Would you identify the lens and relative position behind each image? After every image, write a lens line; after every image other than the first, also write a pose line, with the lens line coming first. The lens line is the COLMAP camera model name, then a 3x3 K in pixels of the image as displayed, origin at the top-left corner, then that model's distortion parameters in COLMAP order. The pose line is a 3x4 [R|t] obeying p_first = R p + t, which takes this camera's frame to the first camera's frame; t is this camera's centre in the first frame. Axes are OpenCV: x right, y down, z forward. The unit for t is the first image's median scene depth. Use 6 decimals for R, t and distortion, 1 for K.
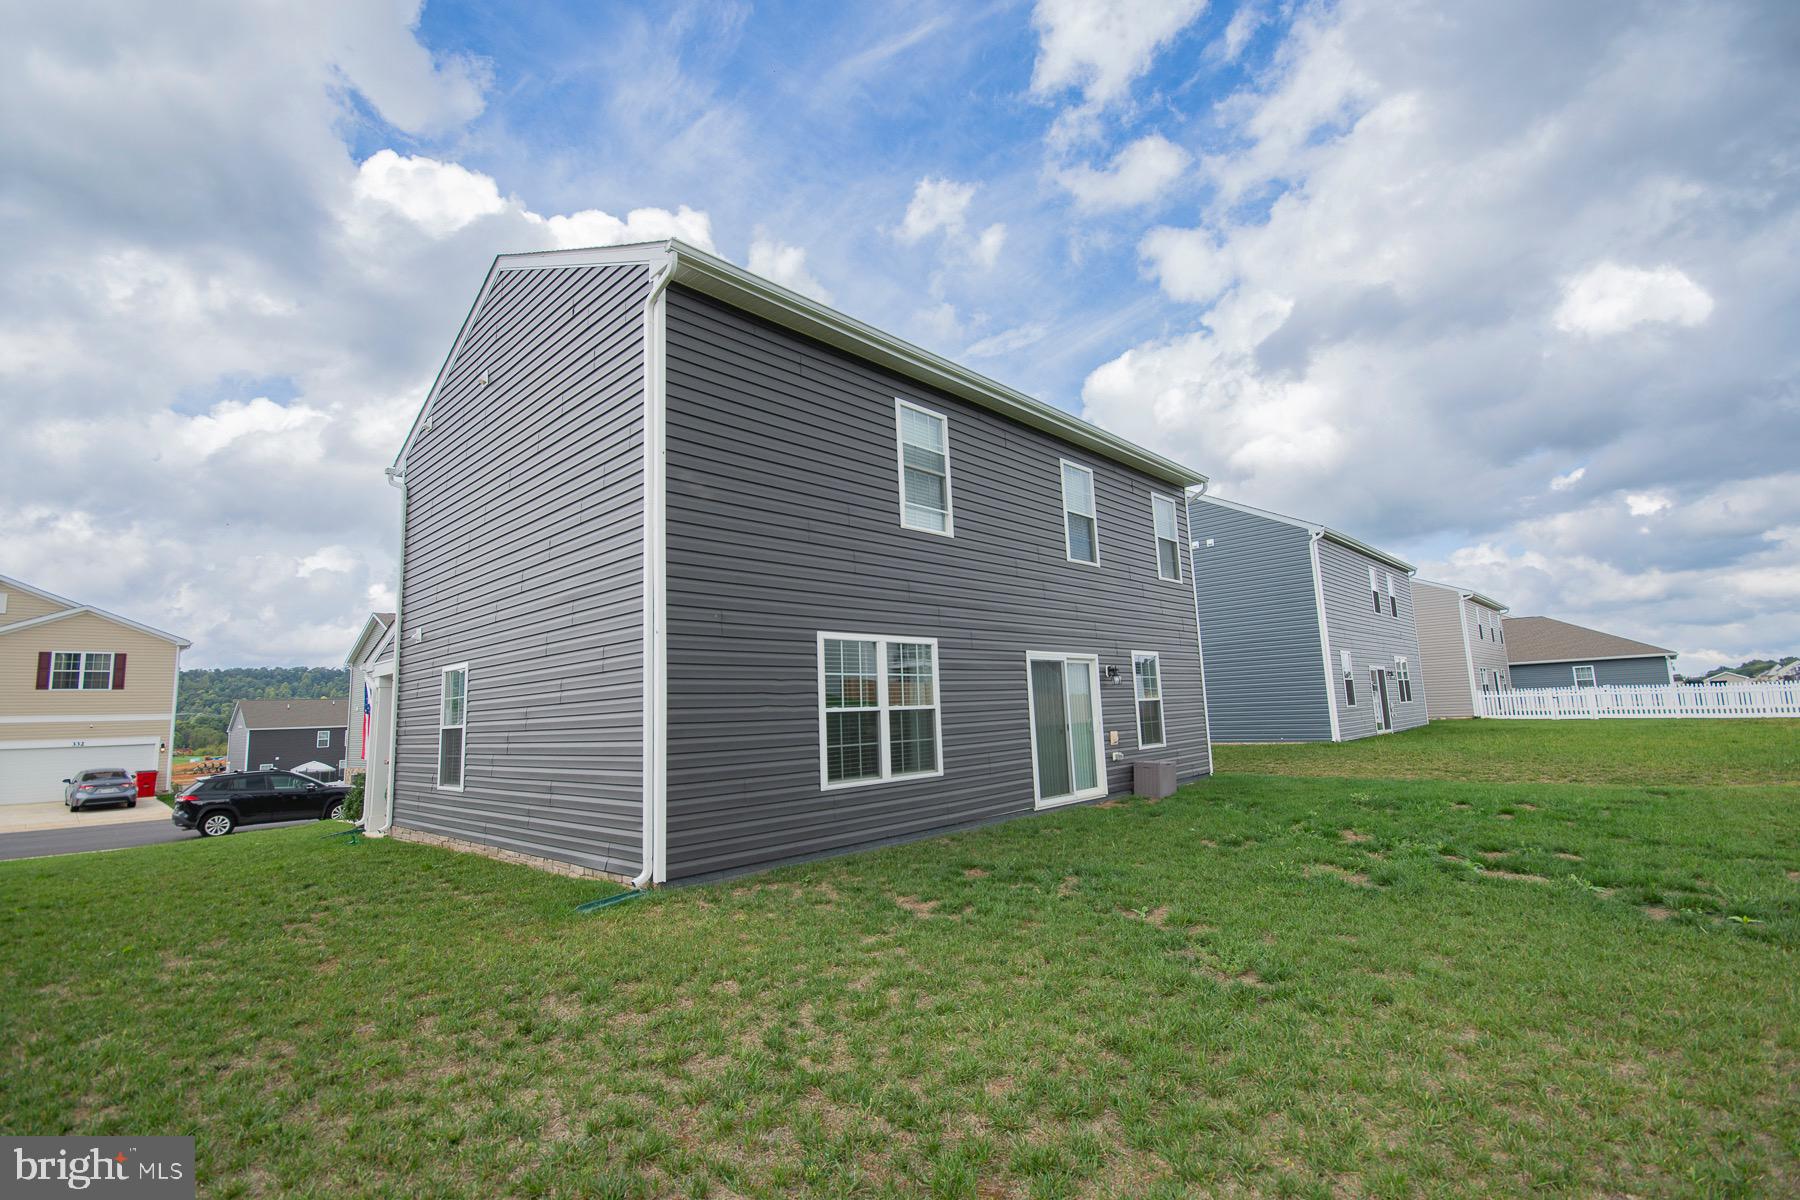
lens RADIAL K [[803.3, 0, 892.2], [0, 803.3, 599.2], [0, 0, 1]] dist [0.000872, 0.000258]
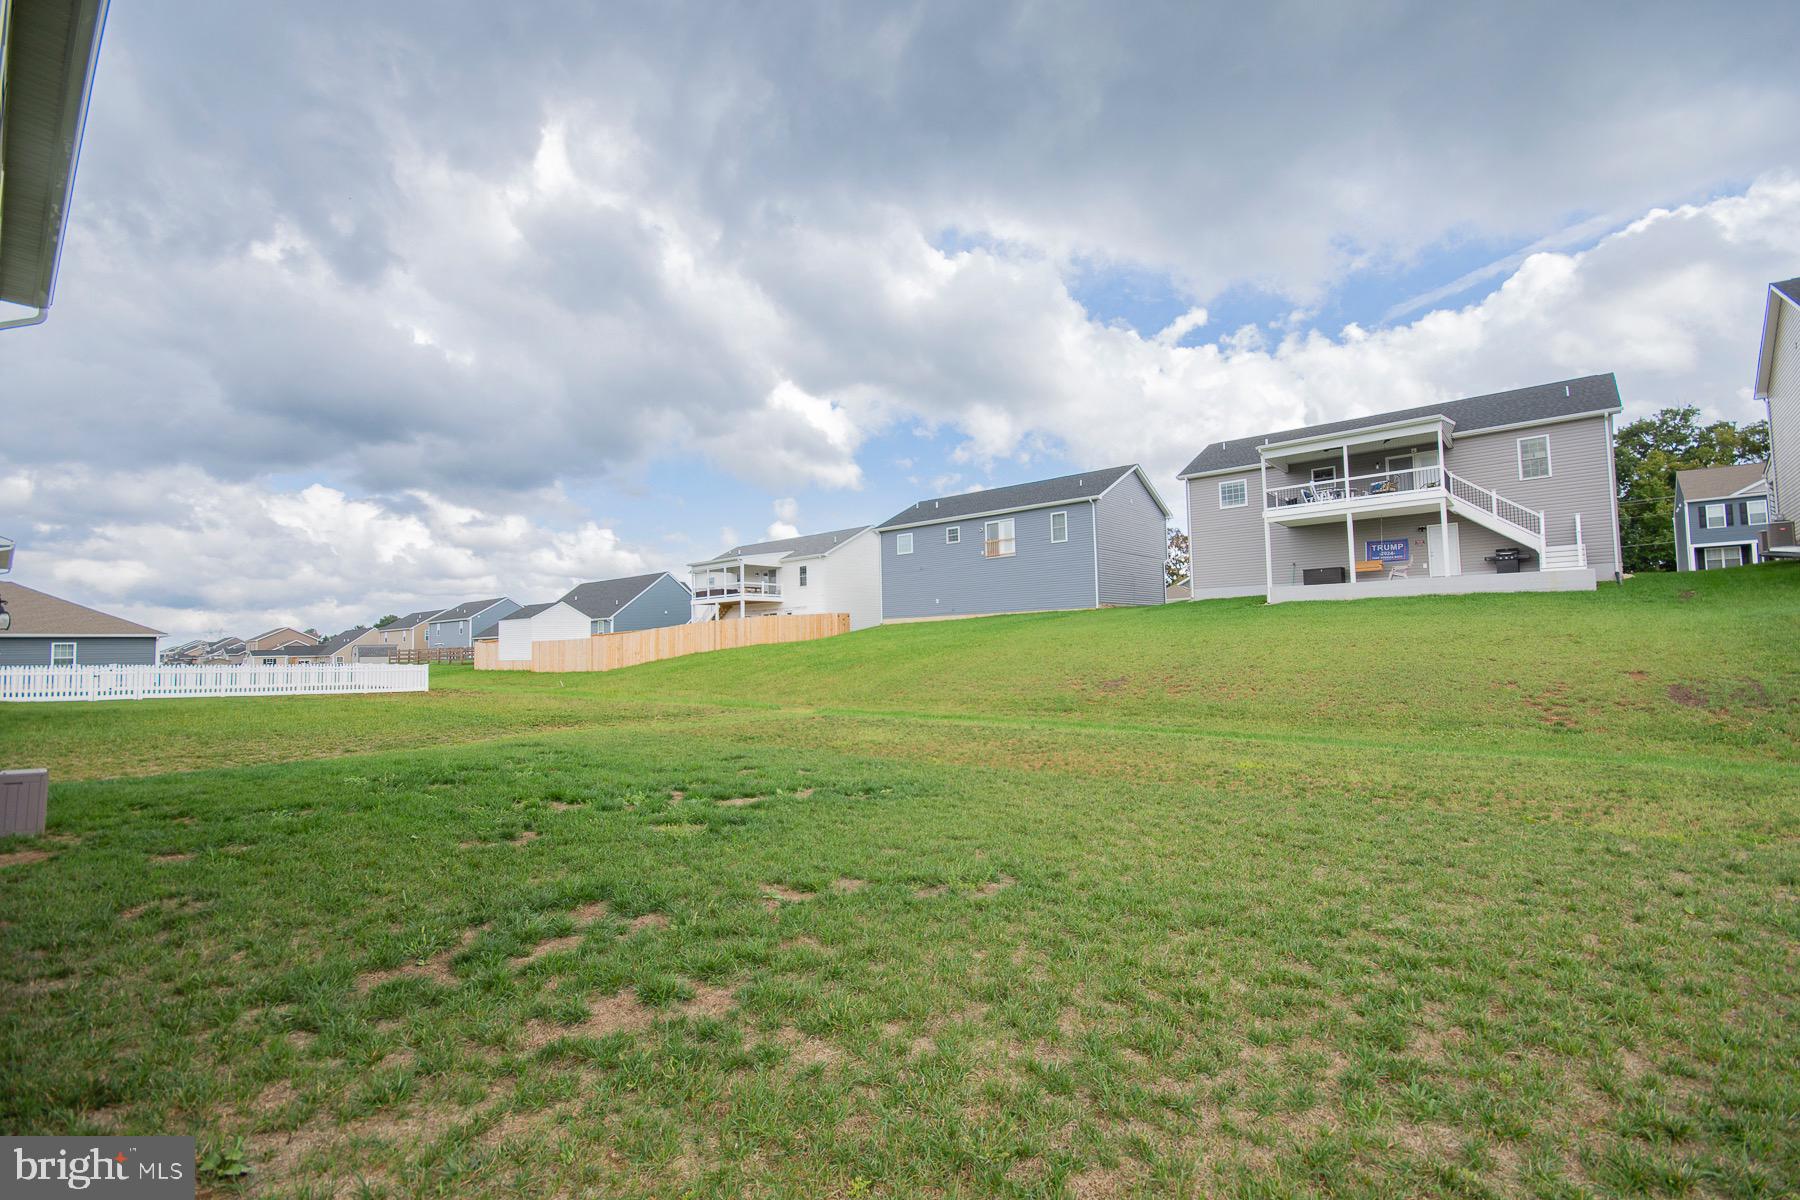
lens RADIAL K [[790.5, 0, 900.0], [0, 790.5, 600.0], [0, 0, 1]] dist [0.029689, -0.021054]
pose [[-0.056211, 0.102835, 0.993109, -1.060330], [-0.120653, 0.986692, -0.109000, 0.289370], [-0.991102, -0.125949, -0.043056, 1.750423]]
